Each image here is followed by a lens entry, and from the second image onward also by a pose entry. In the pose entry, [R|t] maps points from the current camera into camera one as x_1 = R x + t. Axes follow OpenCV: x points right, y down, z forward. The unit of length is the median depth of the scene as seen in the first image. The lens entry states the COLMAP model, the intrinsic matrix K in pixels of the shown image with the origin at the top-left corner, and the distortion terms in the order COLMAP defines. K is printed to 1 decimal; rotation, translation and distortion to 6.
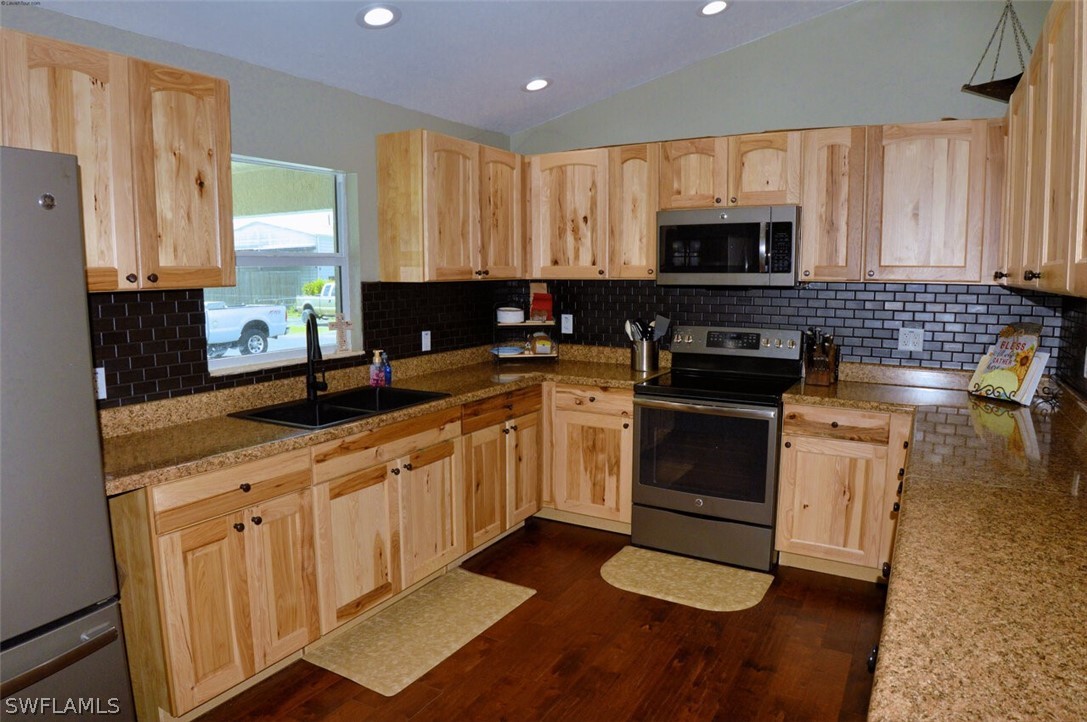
lens RADIAL K [[687.3, 0, 546.9], [0, 687.3, 358.2], [0, 0, 1]] dist [-0.101746, 0.017281]
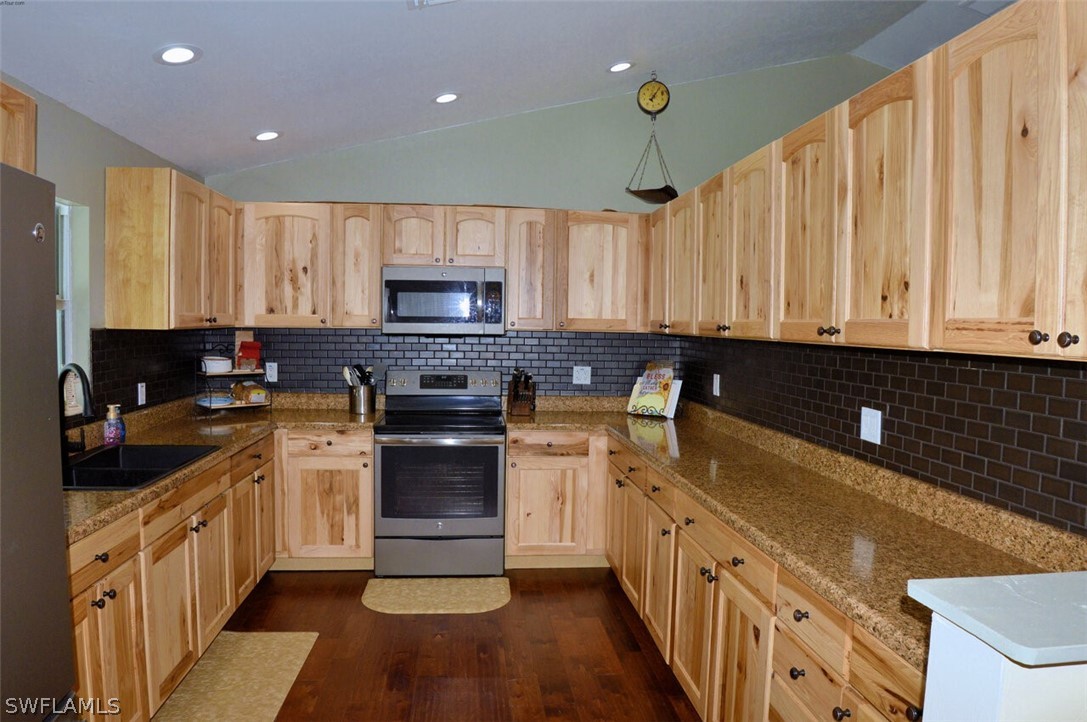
lens RADIAL K [[695.2, 0, 549.6], [0, 695.2, 357.7], [0, 0, 1]] dist [-0.101224, 0.017739]
pose [[0.806053, -0.014641, 0.591662, -0.304524], [0.056395, 0.997045, -0.052158, 0.004608], [-0.589150, 0.075409, 0.804497, -0.045328]]
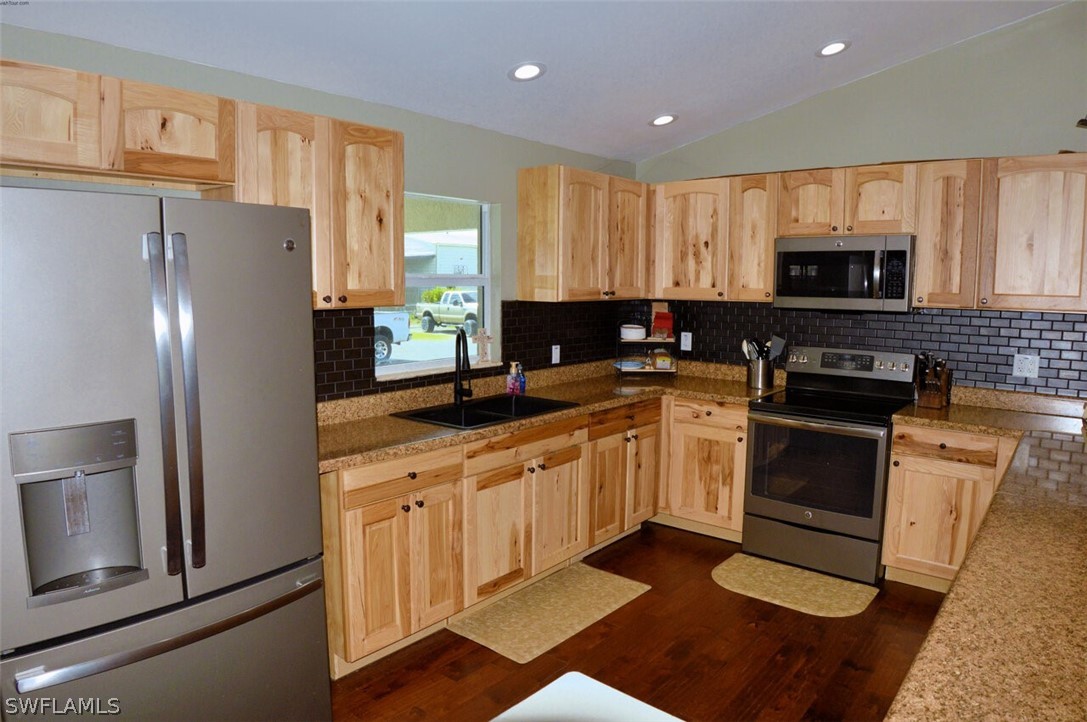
lens RADIAL K [[695.2, 0, 549.6], [0, 695.2, 357.7], [0, 0, 1]] dist [-0.101224, 0.017739]
pose [[0.986960, 0.027575, -0.158586, -0.011371], [-0.030173, 0.999447, -0.013999, -0.004634], [0.158112, 0.018601, 0.987246, -0.112533]]
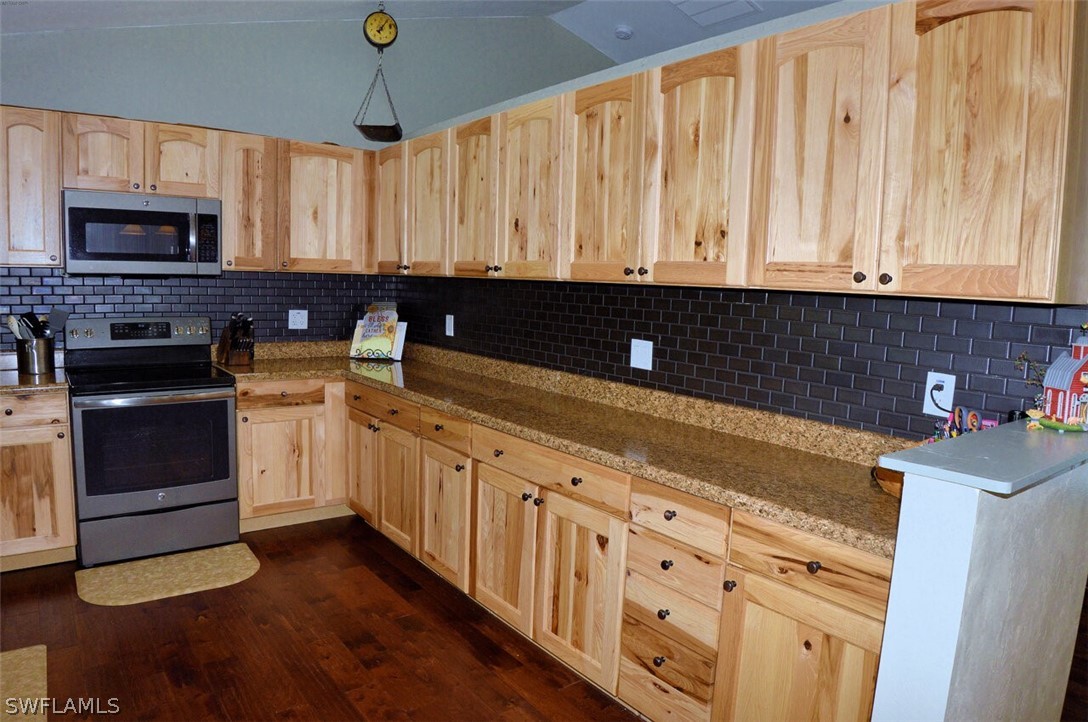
lens RADIAL K [[687.9, 0, 547.4], [0, 687.9, 358.2], [0, 0, 1]] dist [-0.101746, 0.017281]
pose [[0.384771, -0.092344, 0.918381, -0.423778], [0.081694, 0.994485, 0.065769, -0.002562], [-0.919390, 0.049721, 0.390193, 0.113469]]
